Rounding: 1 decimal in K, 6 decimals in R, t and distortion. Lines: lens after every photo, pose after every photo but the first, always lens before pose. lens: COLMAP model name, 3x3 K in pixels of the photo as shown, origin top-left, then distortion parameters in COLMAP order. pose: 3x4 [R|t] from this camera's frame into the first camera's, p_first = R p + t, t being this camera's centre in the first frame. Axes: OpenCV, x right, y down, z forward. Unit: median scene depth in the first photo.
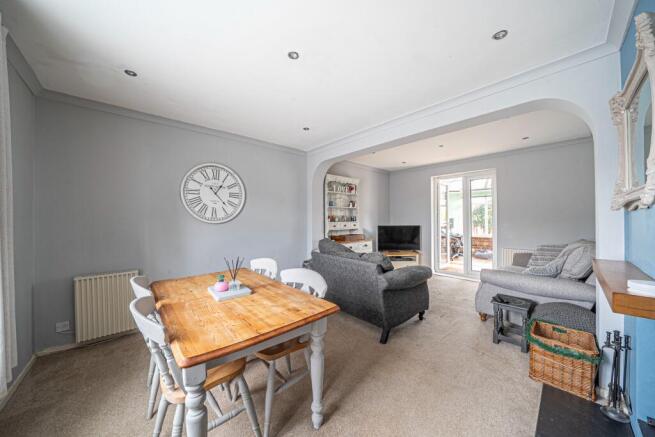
lens RADIAL K [[223.2, 0, 327.5], [0, 223.2, 218.5], [0, 0, 1]] dist [-0.023589, -0.000040]
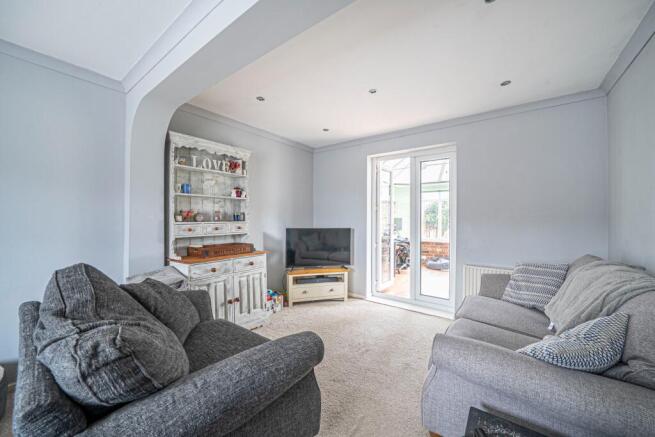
lens RADIAL K [[243.1, 0, 327.5], [0, 243.1, 218.5], [0, 0, 1]] dist [0.023293, 0.000006]
pose [[0.980435, 0.011472, 0.196511, 0.218021], [-0.013052, 0.999892, 0.006747, -0.001987], [-0.196412, -0.009180, 0.980478, 0.315282]]
